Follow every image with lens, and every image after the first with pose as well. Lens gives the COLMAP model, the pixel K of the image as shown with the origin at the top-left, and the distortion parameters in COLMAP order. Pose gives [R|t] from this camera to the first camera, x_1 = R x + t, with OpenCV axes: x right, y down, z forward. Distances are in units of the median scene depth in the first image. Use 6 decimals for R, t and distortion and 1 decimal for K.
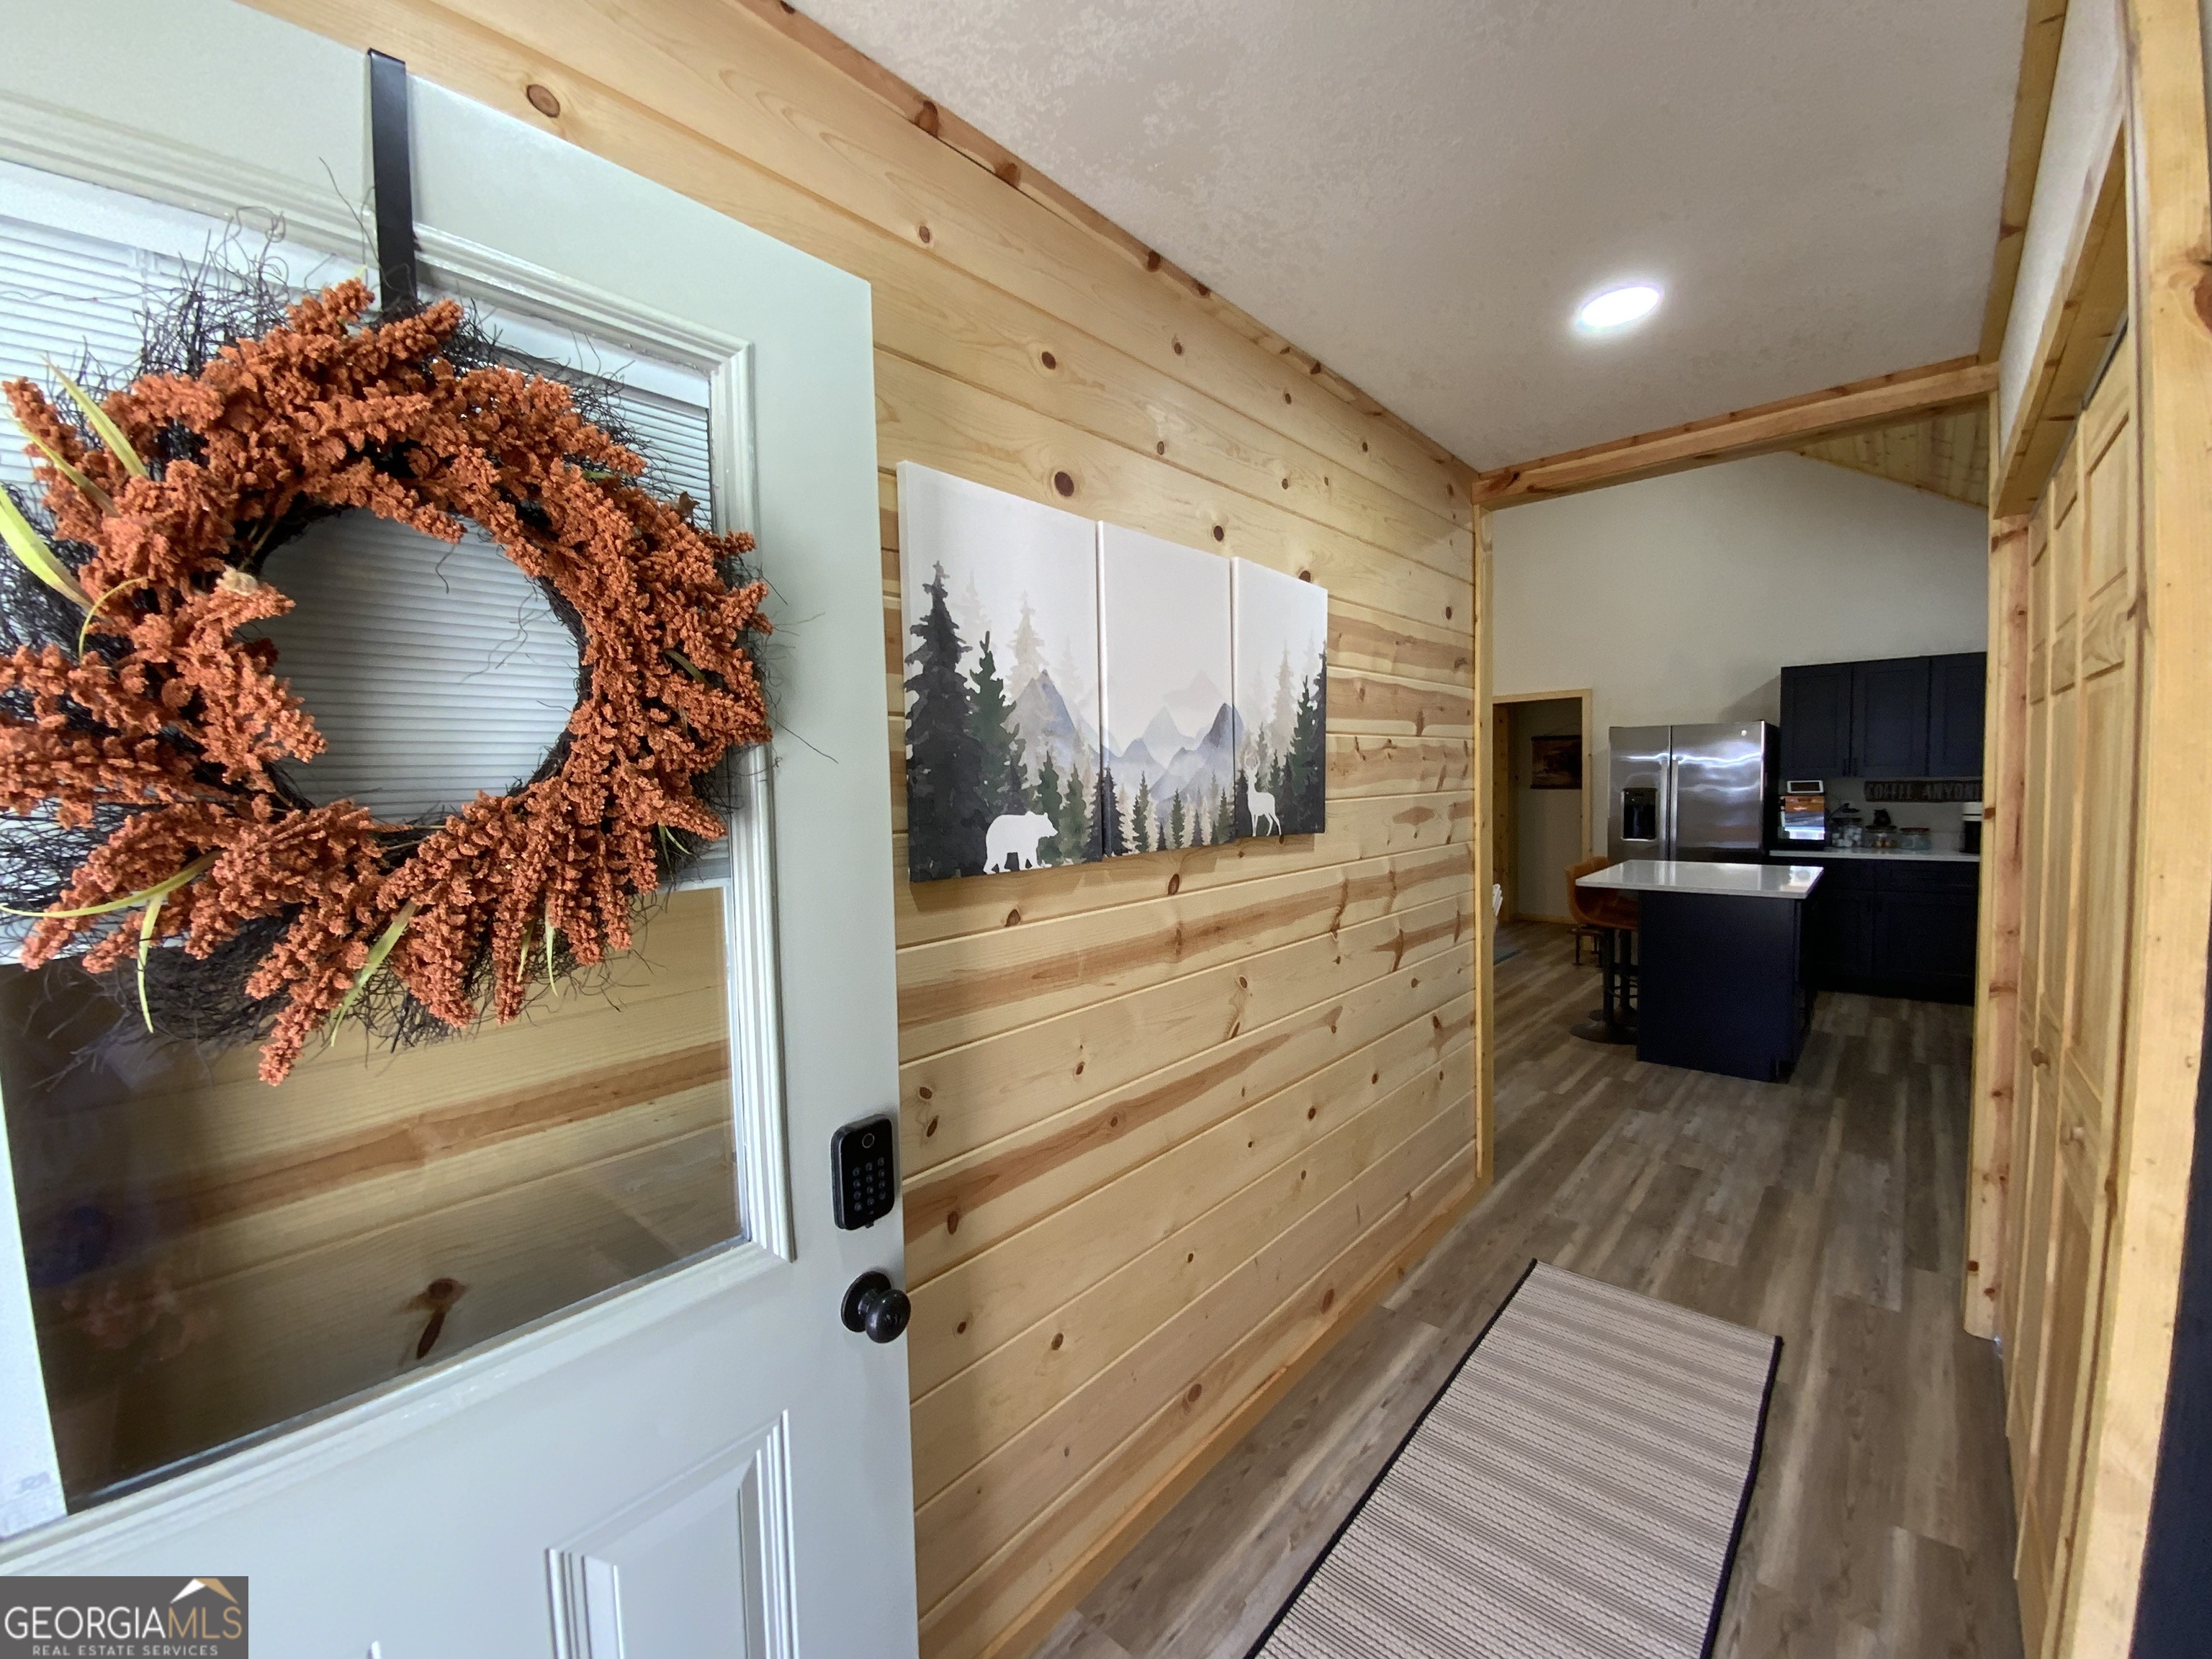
lens RADIAL K [[891.4, 0, 1107.2], [0, 891.4, 828.9], [0, 0, 1]] dist [0.014258, -0.016271]
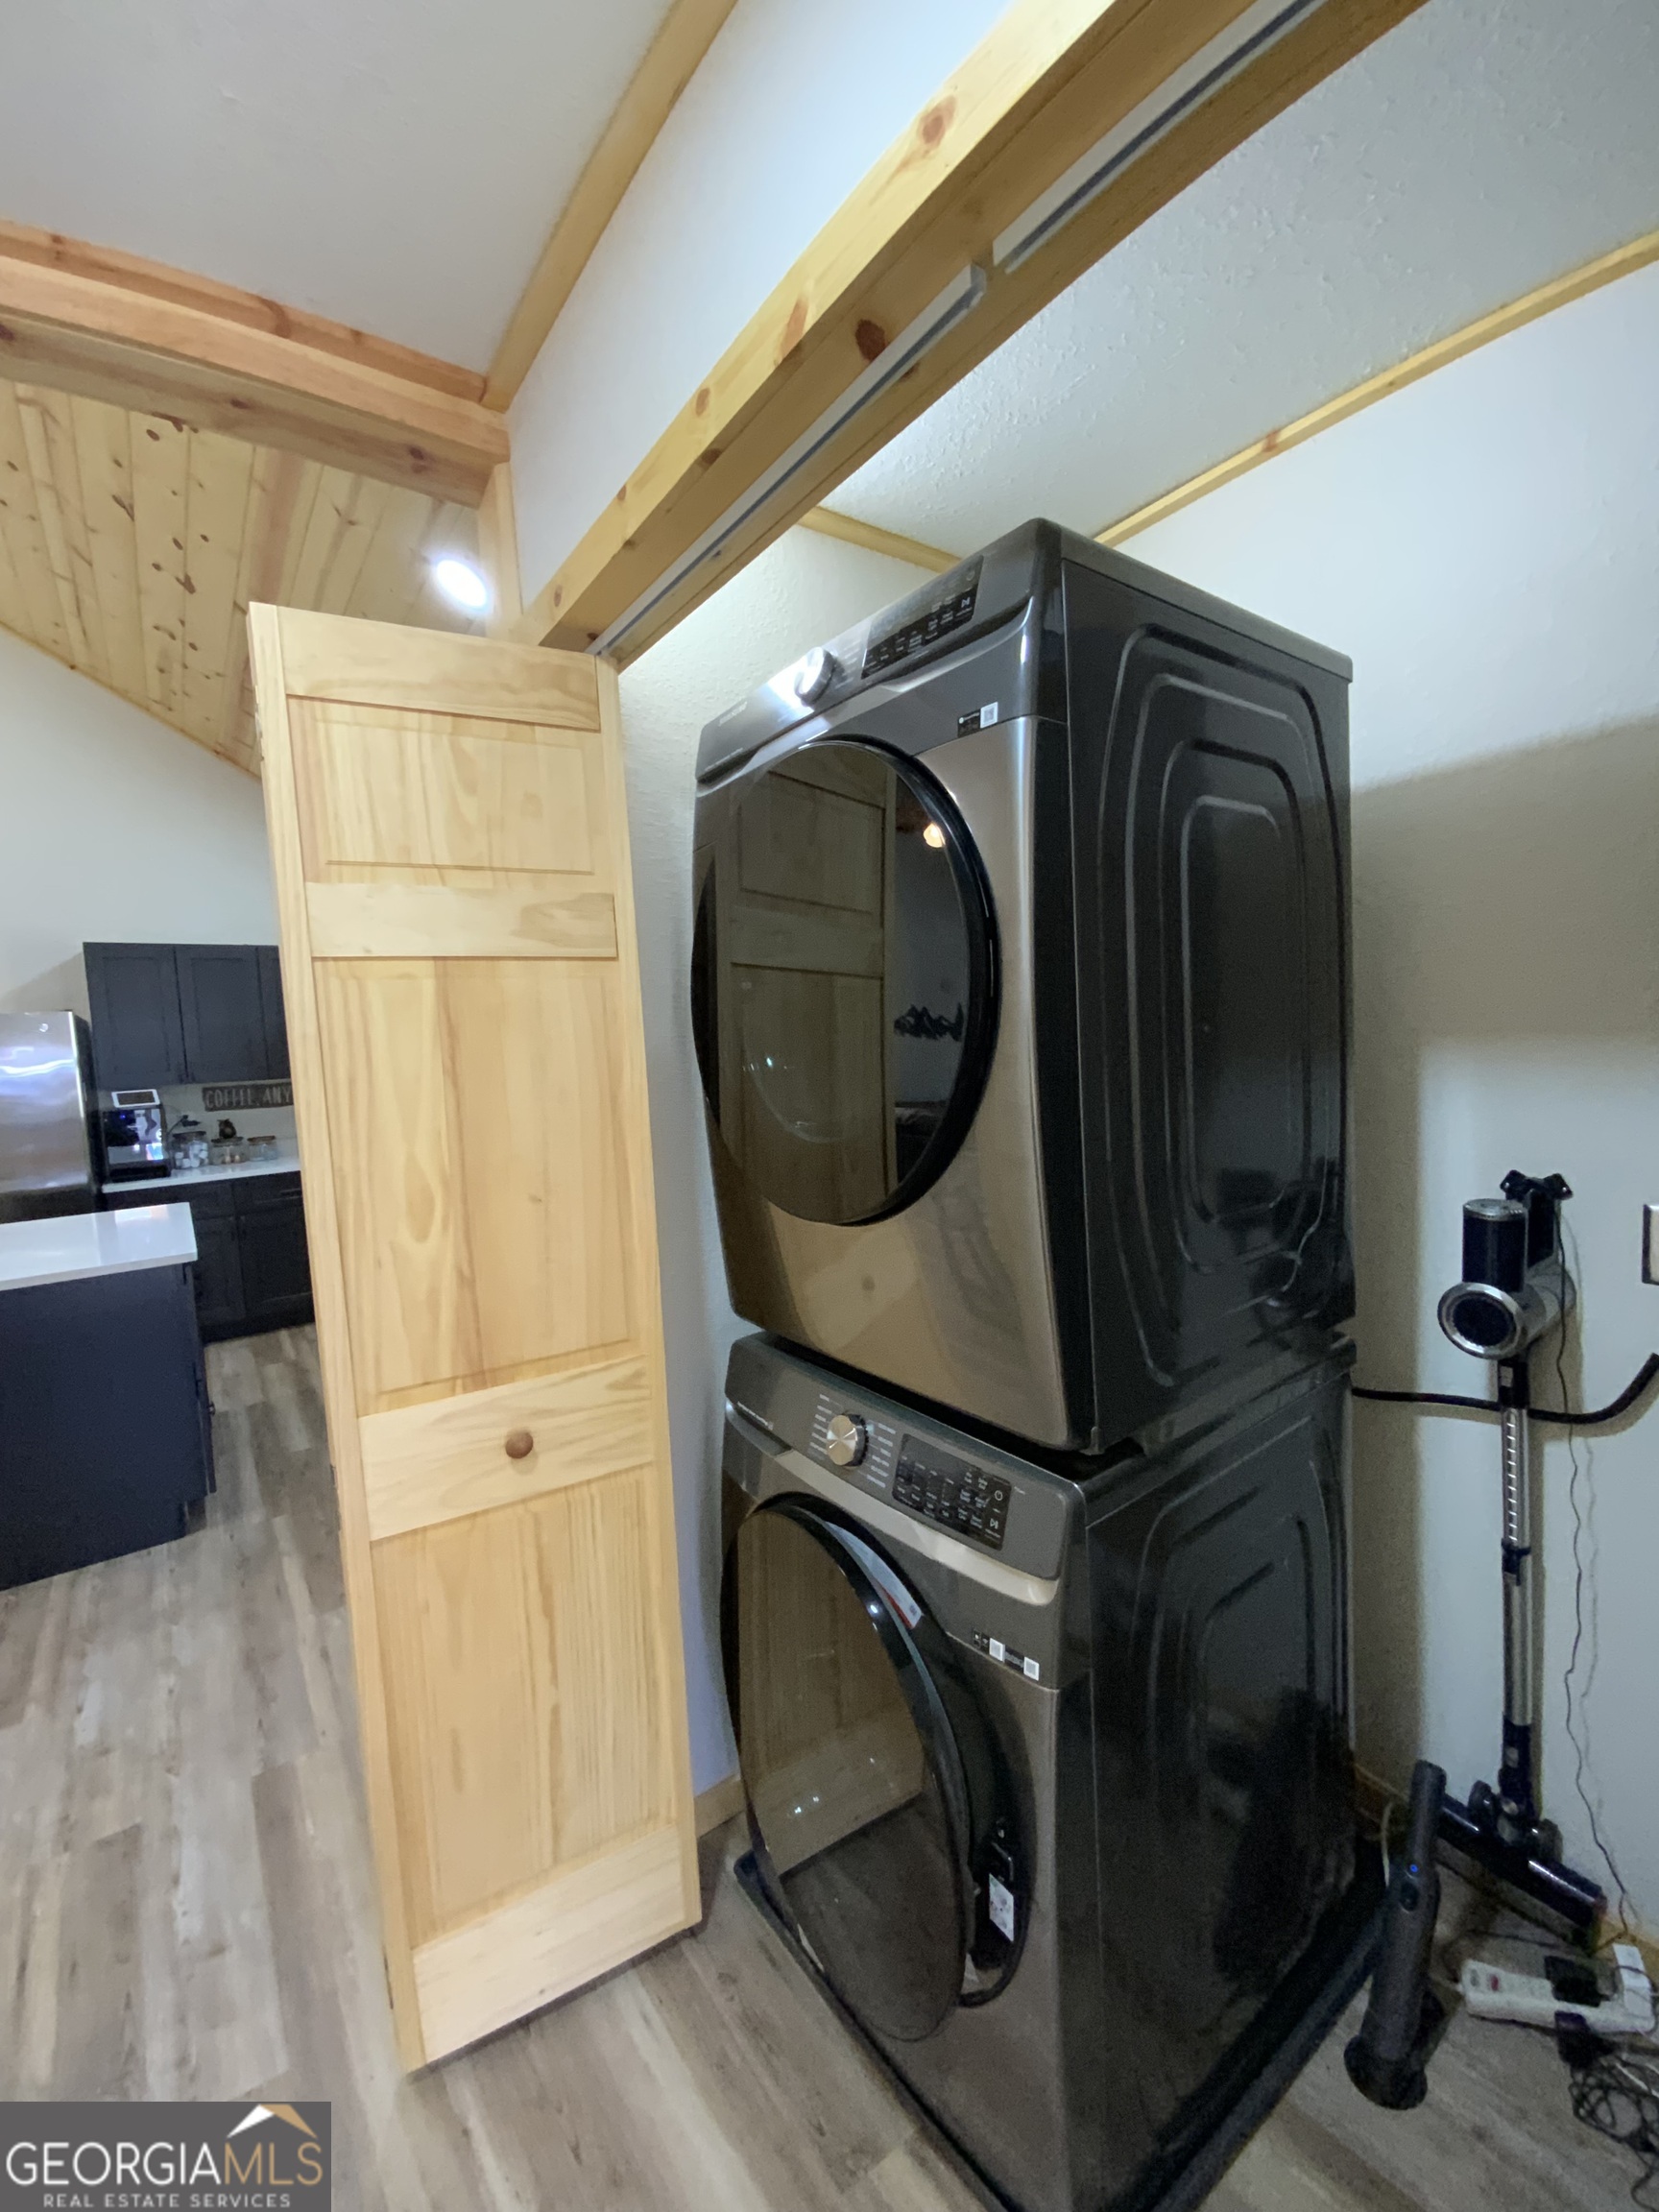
lens RADIAL K [[882.9, 0, 810.7], [0, 882.9, 1105.5], [0, 0, 1]] dist [0.028758, -0.022030]
pose [[0.216619, -0.063664, 0.974178, 0.202403], [0.099739, 0.994093, 0.042787, -0.021184], [-0.971148, 0.087895, 0.221689, 0.347234]]
